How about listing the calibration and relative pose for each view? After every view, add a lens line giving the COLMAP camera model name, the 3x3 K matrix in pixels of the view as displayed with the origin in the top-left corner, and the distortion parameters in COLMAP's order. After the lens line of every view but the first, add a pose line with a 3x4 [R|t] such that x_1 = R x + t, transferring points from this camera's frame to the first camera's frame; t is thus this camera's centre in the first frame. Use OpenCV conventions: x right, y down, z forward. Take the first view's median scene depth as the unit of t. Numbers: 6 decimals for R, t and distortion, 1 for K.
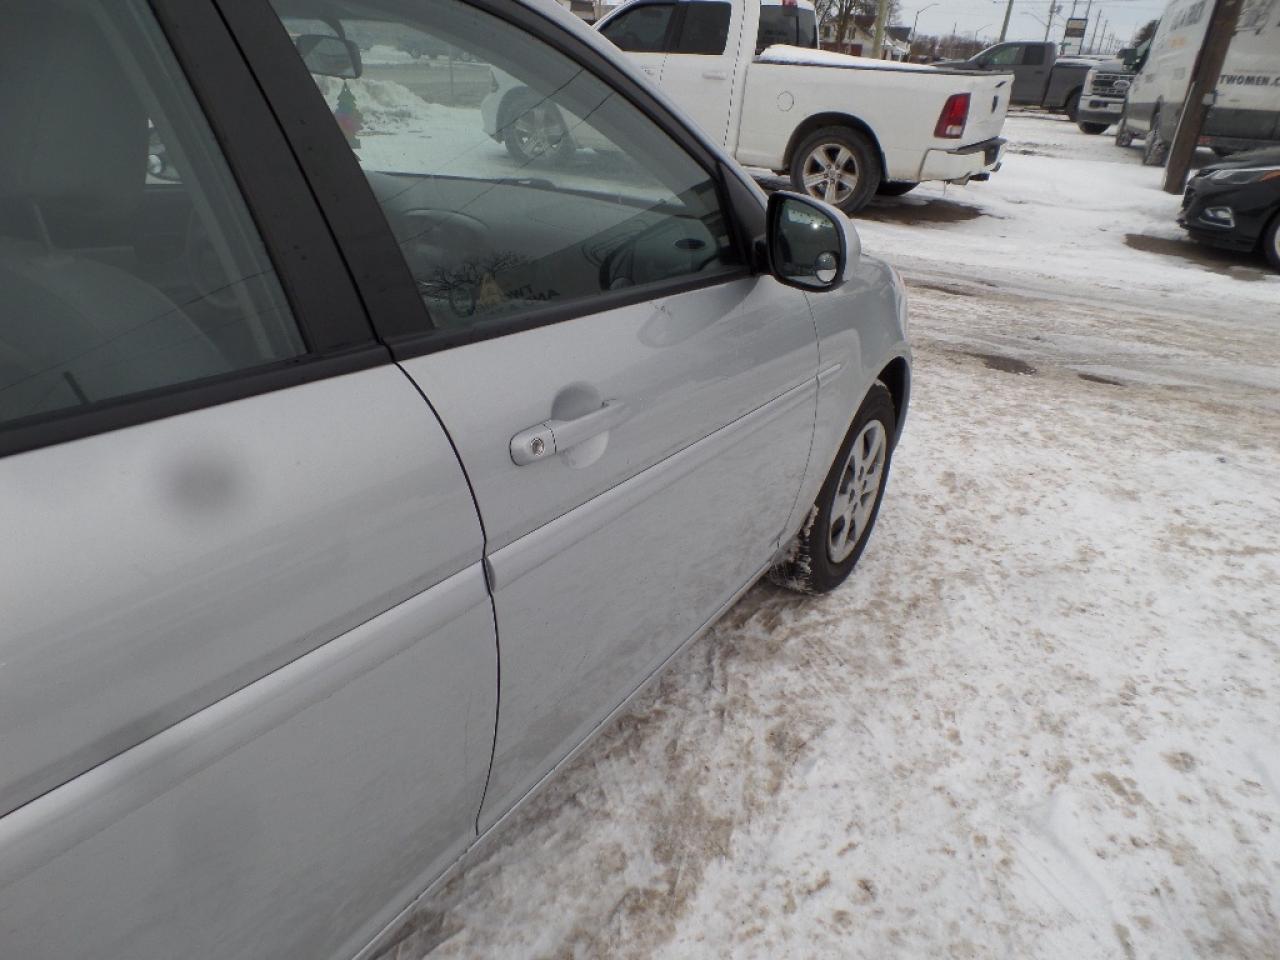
lens RADIAL K [[882.9, 0, 636.9], [0, 882.9, 488.0], [0, 0, 1]] dist [-0.004716, 0.000844]
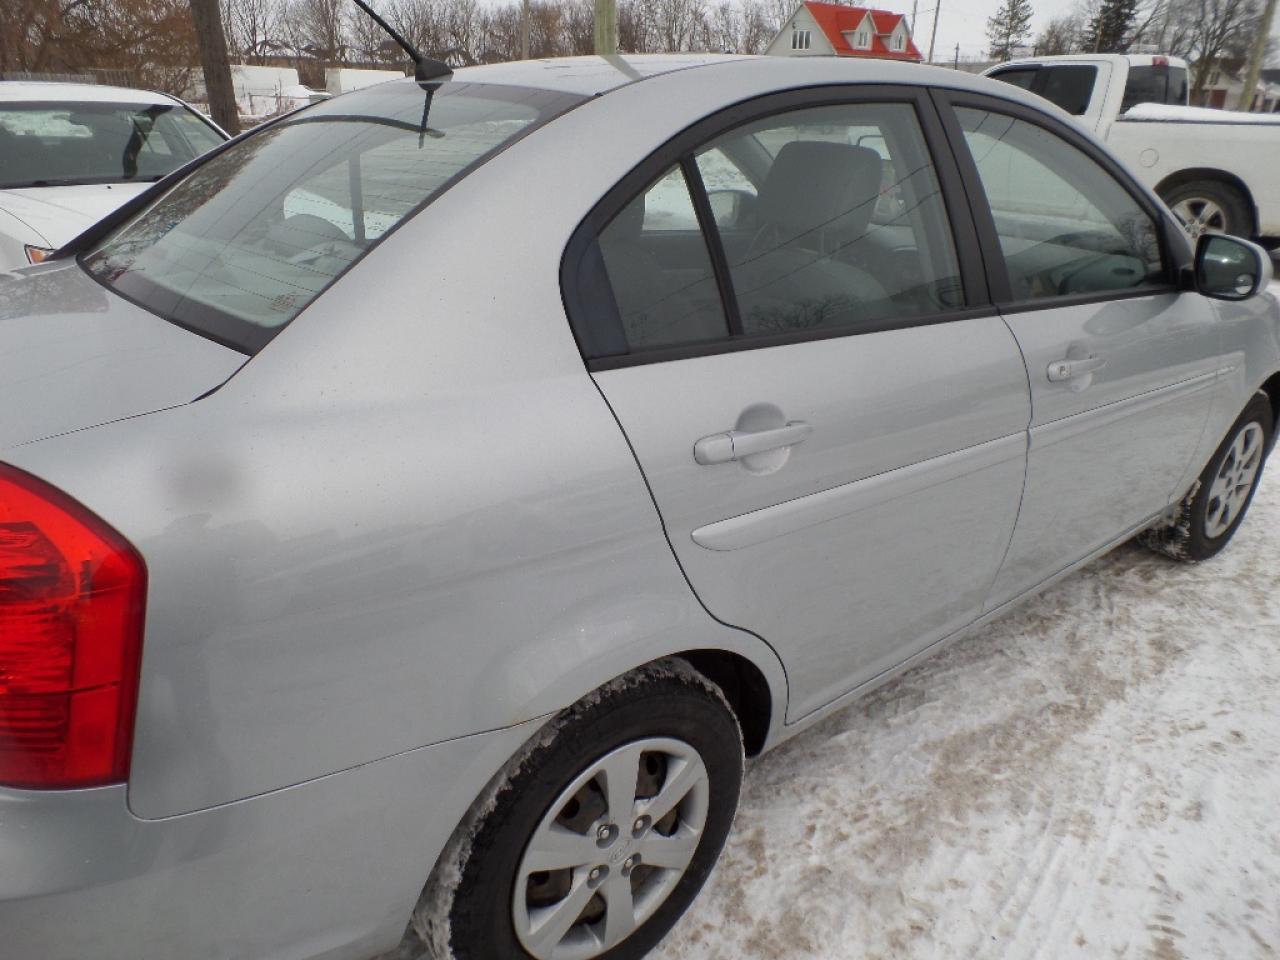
lens RADIAL K [[891.1, 0, 643.2], [0, 891.1, 488.0], [0, 0, 1]] dist [0.002488, 0.002273]
pose [[0.951341, 0.091714, -0.294174, -0.189502], [-0.108891, 0.993144, -0.042515, 0.182283], [0.288258, 0.072480, 0.954806, -0.477167]]
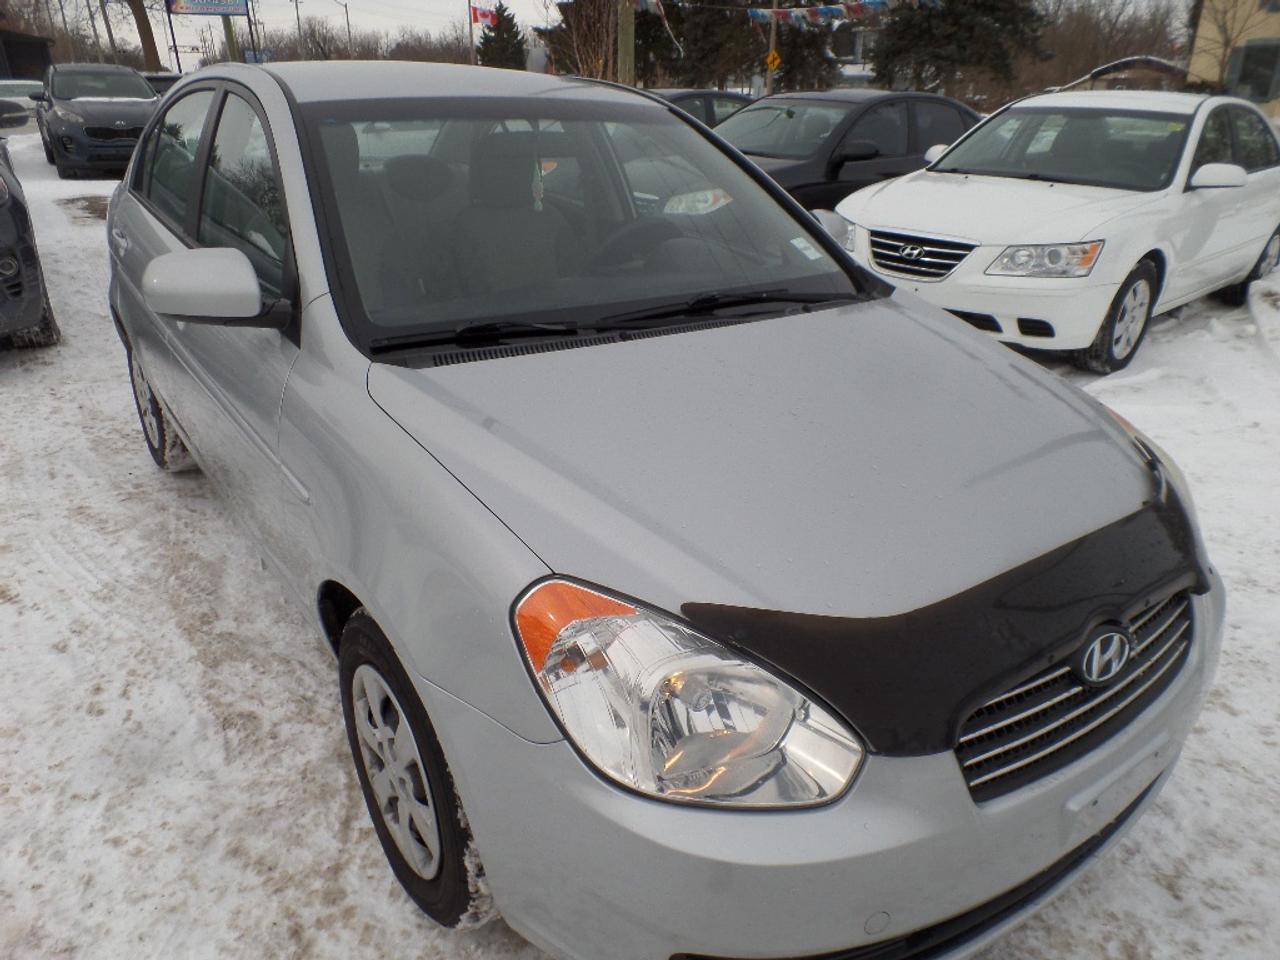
lens RADIAL K [[891.1, 0, 643.2], [0, 891.1, 488.0], [0, 0, 1]] dist [0.002488, 0.002273]
pose [[-0.358734, 0.333600, -0.871792, 0.824028], [-0.437473, 0.764946, 0.472731, -0.661791], [0.824577, 0.550971, -0.128472, 1.323435]]
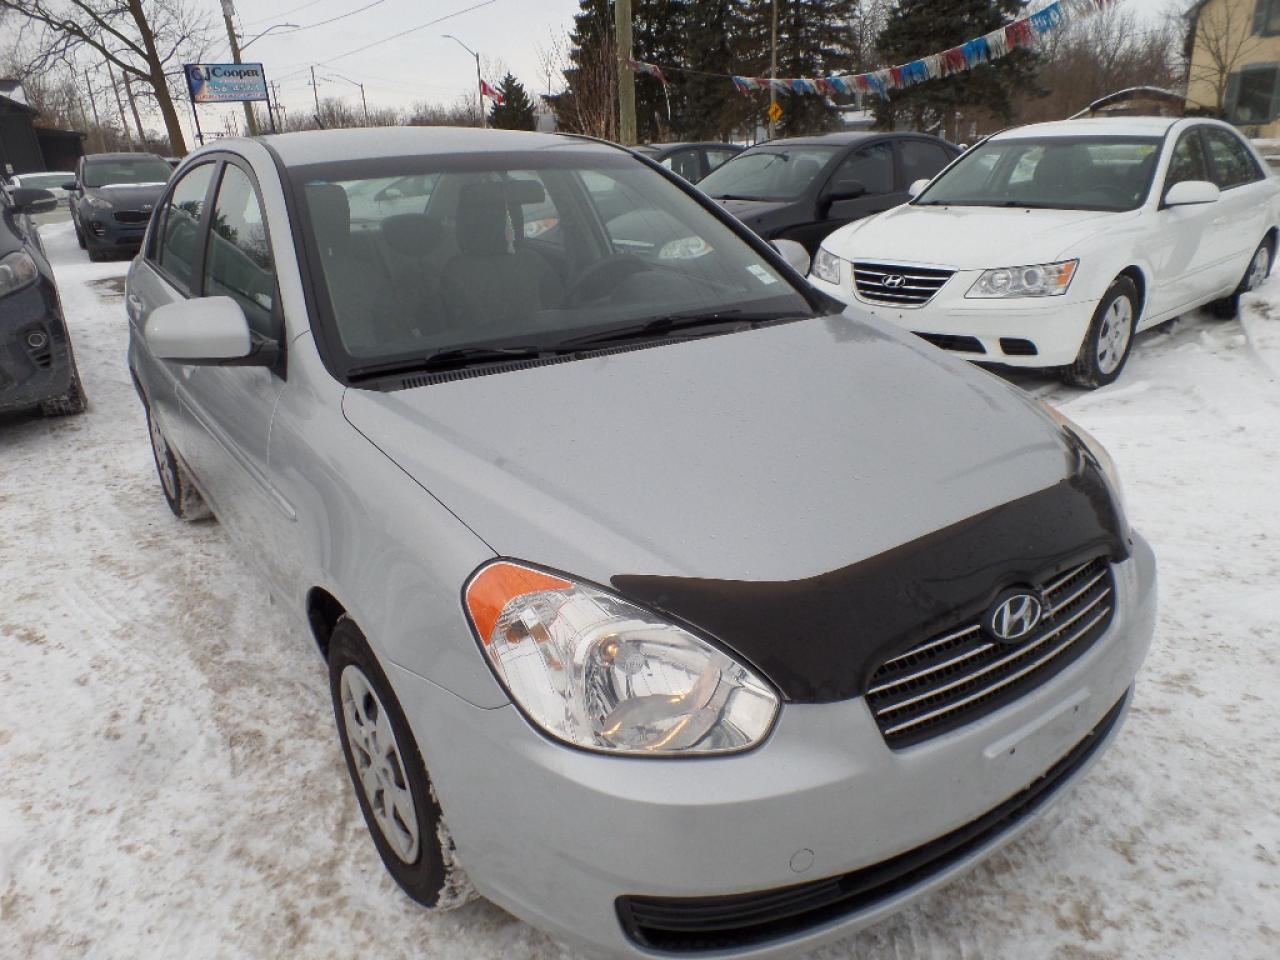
lens RADIAL K [[891.1, 0, 643.2], [0, 891.1, 488.0], [0, 0, 1]] dist [0.002488, 0.002273]
pose [[-0.369093, 0.301523, -0.879121, 0.873792], [-0.387513, 0.809836, 0.440454, -0.685533], [0.844751, 0.503240, -0.182060, 1.414520]]
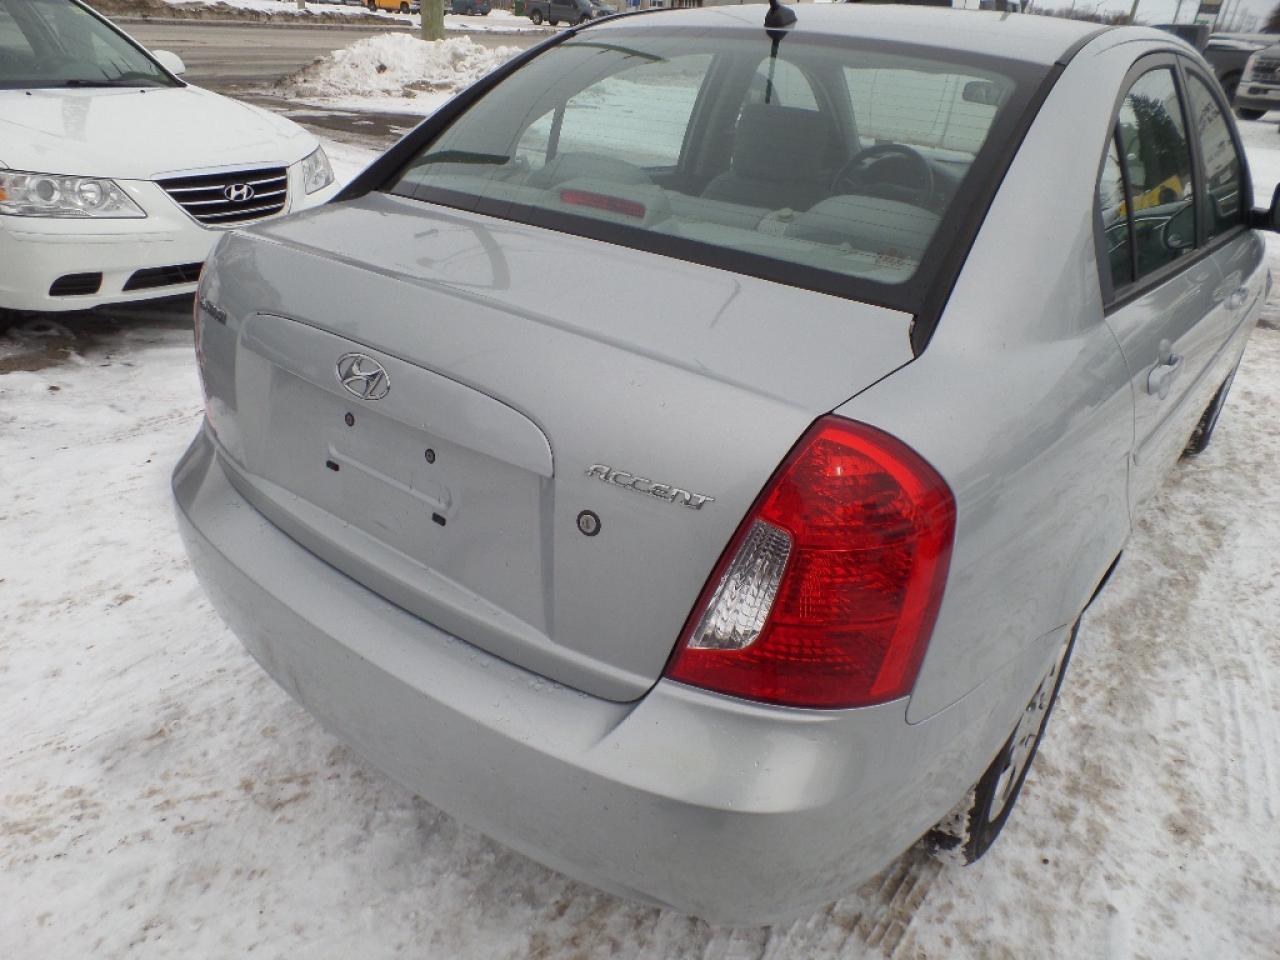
lens RADIAL K [[898.9, 0, 636.6], [0, 898.9, 484.3], [0, 0, 1]] dist [-0.001269, -0.002114]
pose [[0.995942, 0.055142, -0.071120, -0.708831], [-0.053644, 0.998299, 0.022814, 0.217944], [0.072257, -0.018907, 0.997207, -0.647880]]
